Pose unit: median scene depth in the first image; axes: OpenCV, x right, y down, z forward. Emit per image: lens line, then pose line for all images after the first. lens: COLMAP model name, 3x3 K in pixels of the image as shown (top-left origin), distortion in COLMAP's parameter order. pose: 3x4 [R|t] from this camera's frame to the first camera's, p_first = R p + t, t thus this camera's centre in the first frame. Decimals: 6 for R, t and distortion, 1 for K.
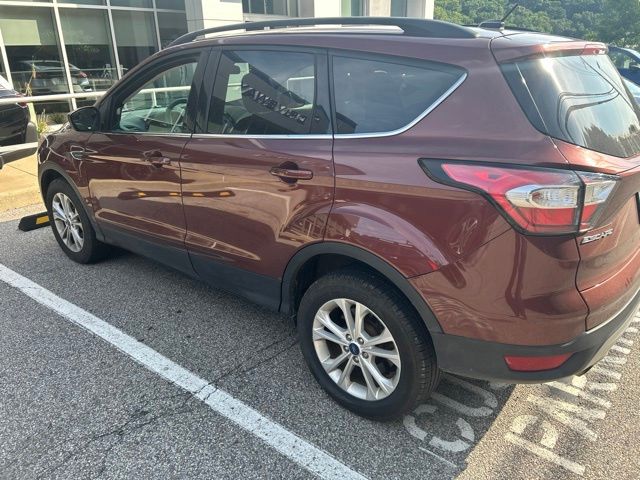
lens RADIAL K [[483.0, 0, 315.8], [0, 483.0, 241.0], [0, 0, 1]] dist [0.049707, -0.055907]
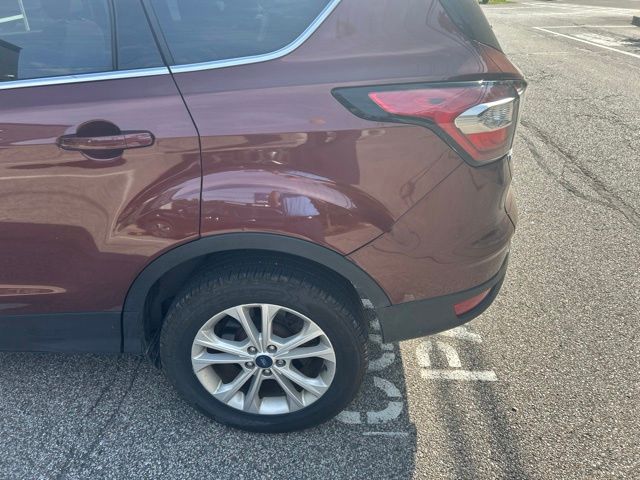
lens RADIAL K [[483.0, 0, 315.8], [0, 483.0, 241.0], [0, 0, 1]] dist [0.049707, -0.055907]
pose [[0.784779, -0.299821, 0.542429, -0.209941], [0.213993, 0.952460, 0.216858, -0.099526], [-0.581661, -0.054109, 0.811630, 0.364588]]
